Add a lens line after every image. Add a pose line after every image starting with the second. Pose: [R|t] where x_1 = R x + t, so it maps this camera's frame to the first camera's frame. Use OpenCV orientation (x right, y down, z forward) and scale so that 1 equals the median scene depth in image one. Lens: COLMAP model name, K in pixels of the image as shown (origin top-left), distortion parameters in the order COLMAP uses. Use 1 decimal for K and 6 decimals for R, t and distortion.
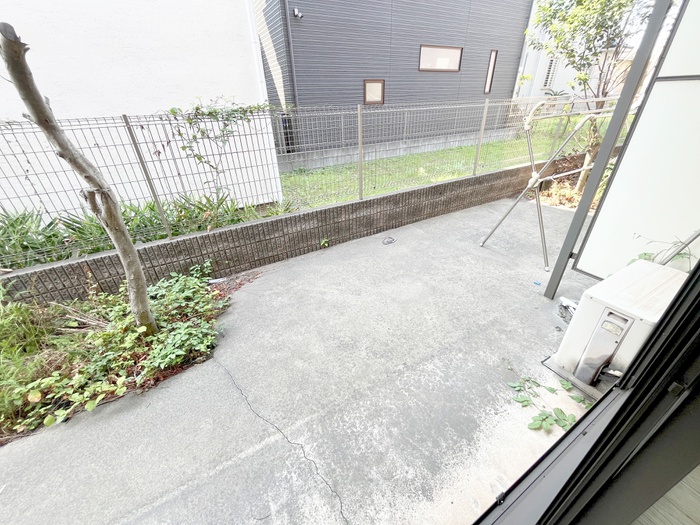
lens RADIAL K [[282.1, 0, 348.7], [0, 282.1, 259.7], [0, 0, 1]] dist [-0.001818, -0.000315]
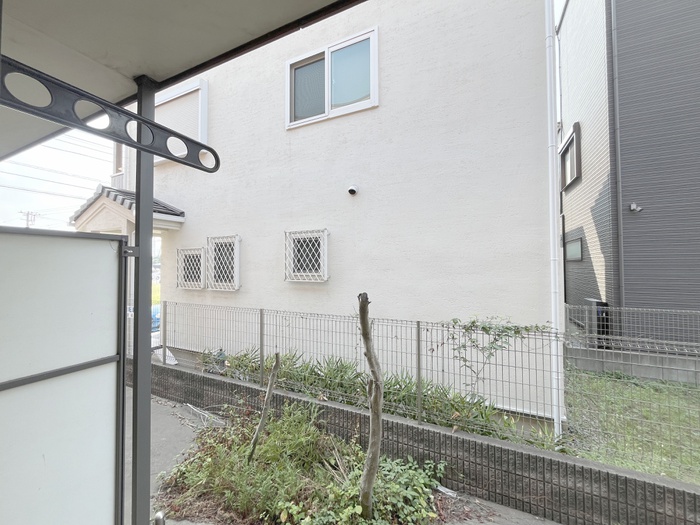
lens RADIAL K [[282.1, 0, 348.7], [0, 282.1, 259.7], [0, 0, 1]] dist [-0.001818, -0.000315]
pose [[0.565141, 0.004908, -0.824980, 0.115466], [-0.419727, 0.862602, -0.282396, -0.208087], [0.710243, 0.505859, 0.489552, -0.048245]]
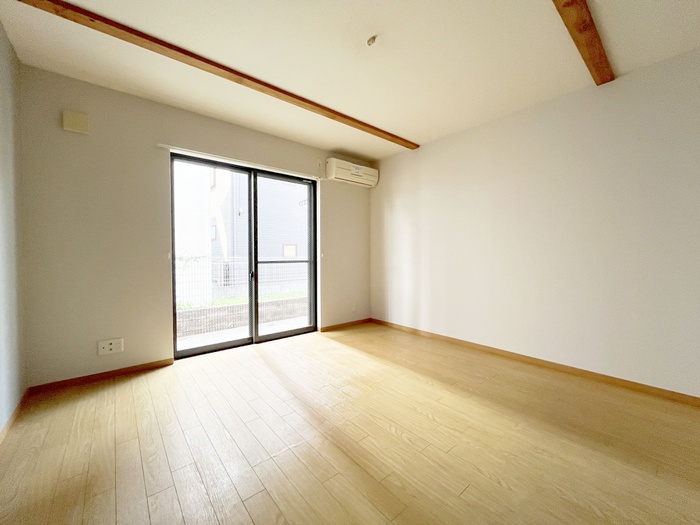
lens RADIAL K [[282.1, 0, 348.7], [0, 282.1, 259.7], [0, 0, 1]] dist [-0.001818, -0.000315]
pose [[0.984271, 0.028360, 0.174373, 0.433373], [0.058645, 0.878611, -0.473924, 0.625025], [-0.166646, 0.476696, 0.863128, -1.135120]]
